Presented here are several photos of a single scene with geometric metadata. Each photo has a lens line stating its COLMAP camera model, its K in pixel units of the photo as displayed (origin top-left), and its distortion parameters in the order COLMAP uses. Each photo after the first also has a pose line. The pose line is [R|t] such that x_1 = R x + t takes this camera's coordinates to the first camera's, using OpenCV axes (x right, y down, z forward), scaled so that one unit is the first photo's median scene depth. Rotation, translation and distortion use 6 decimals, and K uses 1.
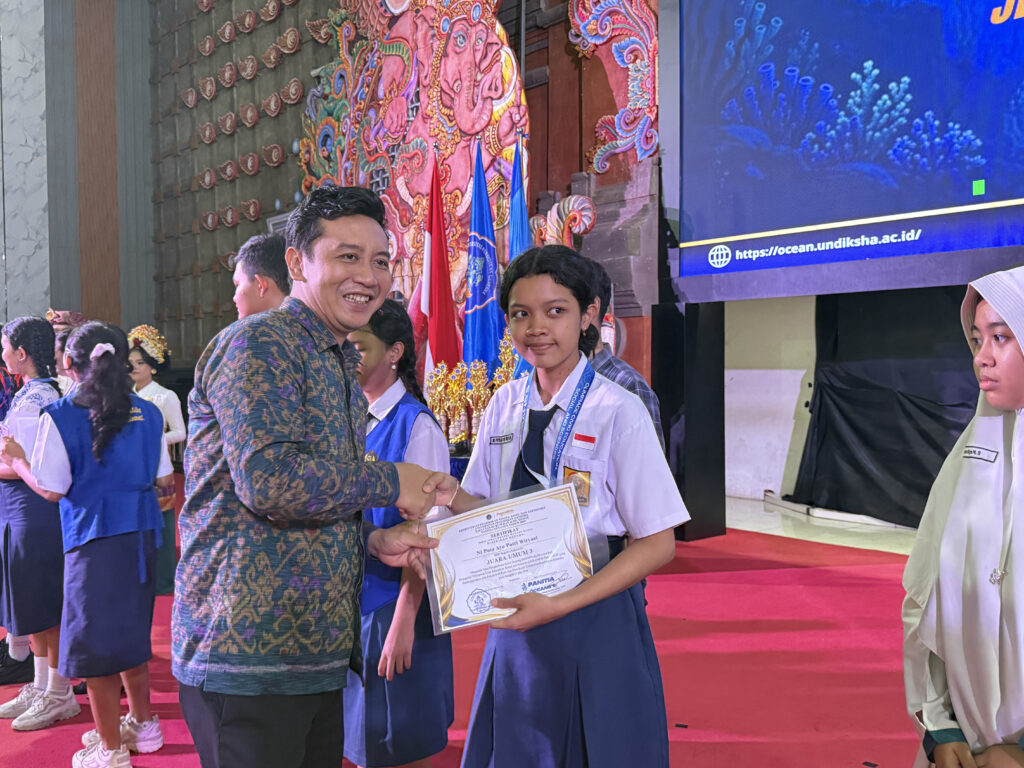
lens RADIAL K [[972.7, 0, 510.3], [0, 972.7, 403.5], [0, 0, 1]] dist [0.048822, 0.000000]
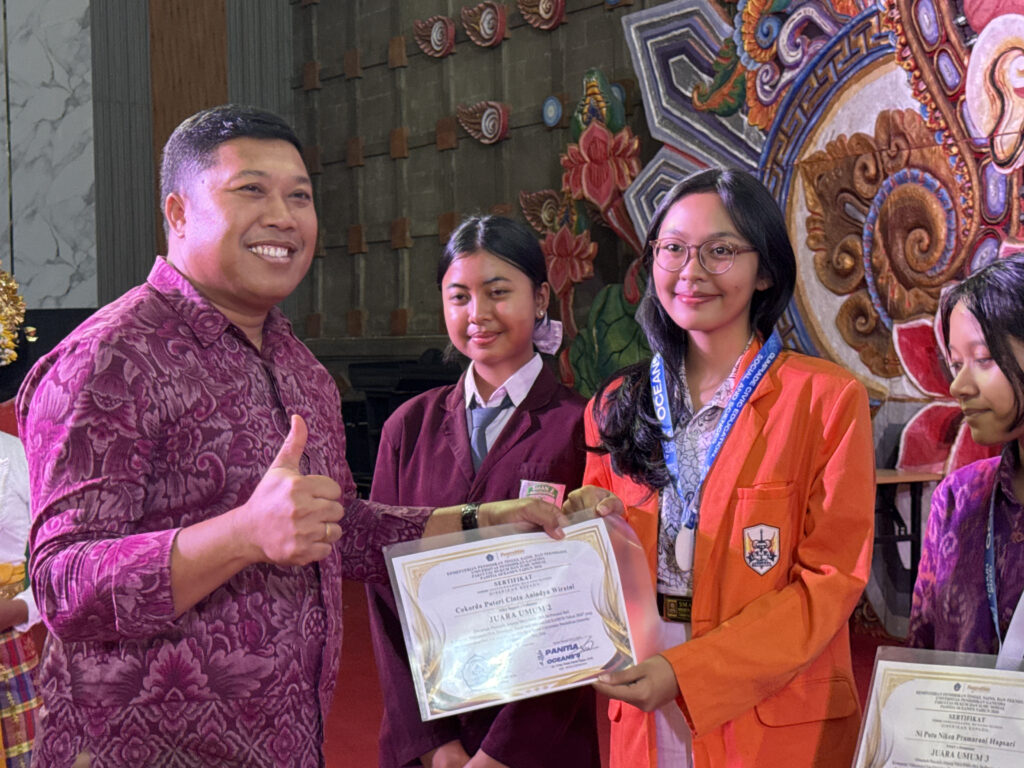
lens RADIAL K [[1885.3, 0, 514.9], [0, 1885.3, 385.1], [0, 0, 1]] dist [0.176005, 0.000000]
pose [[0.989397, 0.002103, -0.145222, -0.251175], [-0.004888, 0.999811, -0.018826, -0.009813], [0.145154, 0.019336, 0.989220, 0.221398]]
